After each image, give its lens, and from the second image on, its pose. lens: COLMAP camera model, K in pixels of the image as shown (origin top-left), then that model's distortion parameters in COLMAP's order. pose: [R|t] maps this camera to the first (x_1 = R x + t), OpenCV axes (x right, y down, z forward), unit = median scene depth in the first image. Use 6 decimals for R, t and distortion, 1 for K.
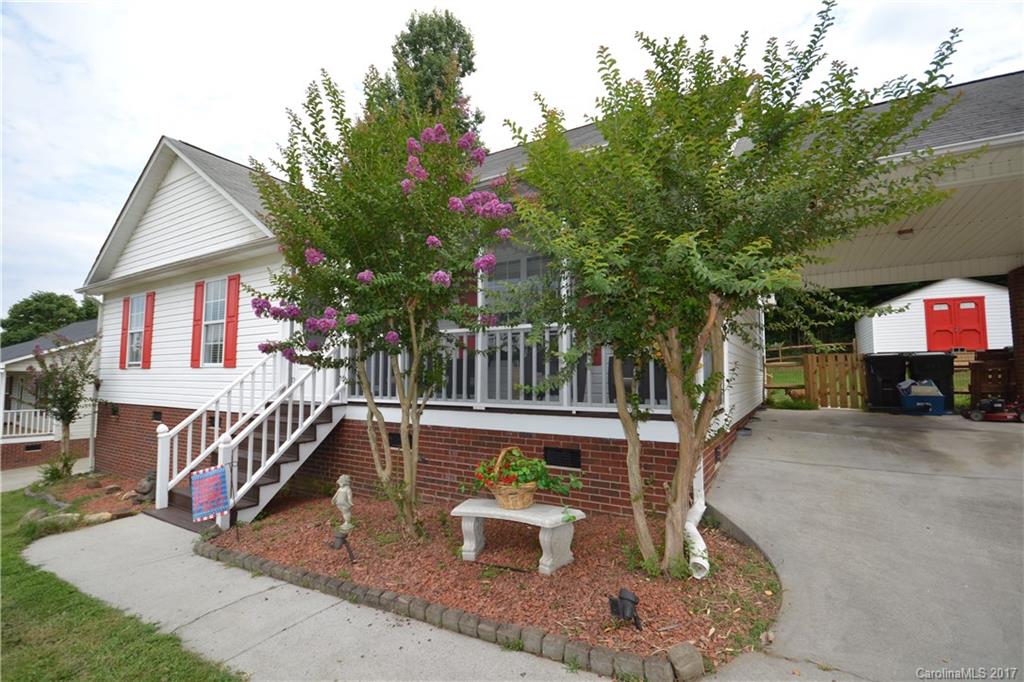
lens RADIAL K [[454.4, 0, 519.3], [0, 454.4, 343.6], [0, 0, 1]] dist [-0.003792, 0.000014]
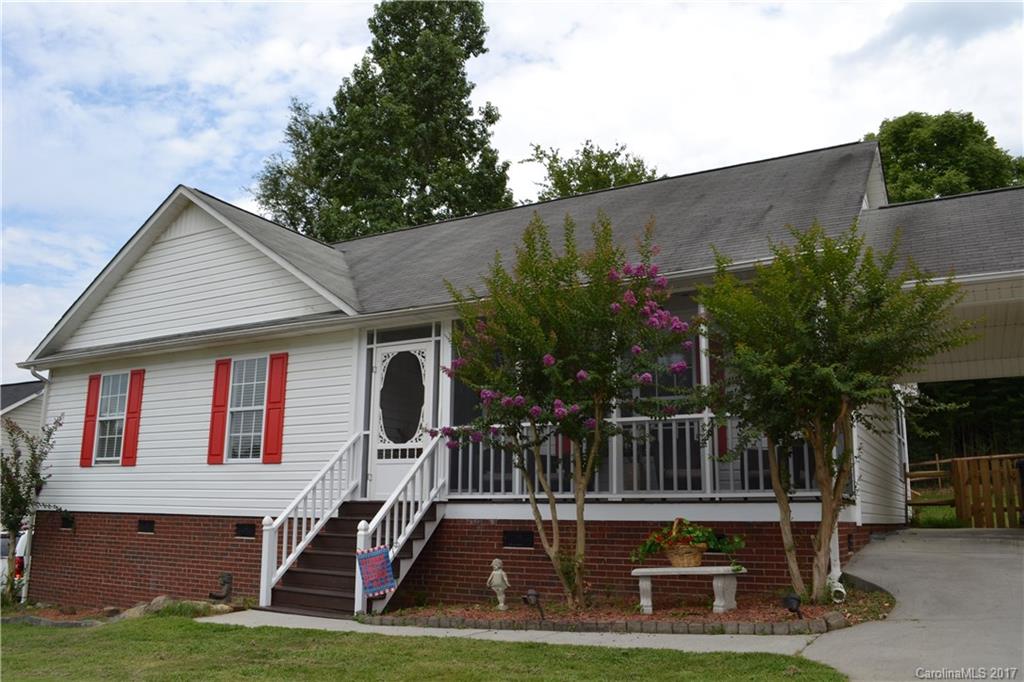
lens RADIAL K [[818.3, 0, 514.5], [0, 818.3, 353.3], [0, 0, 1]] dist [-0.081793, 0.007924]
pose [[0.999606, 0.017474, 0.021960, -0.287746], [-0.014536, 0.991738, -0.127455, 0.044922], [-0.024006, 0.127086, 0.991601, -0.651252]]
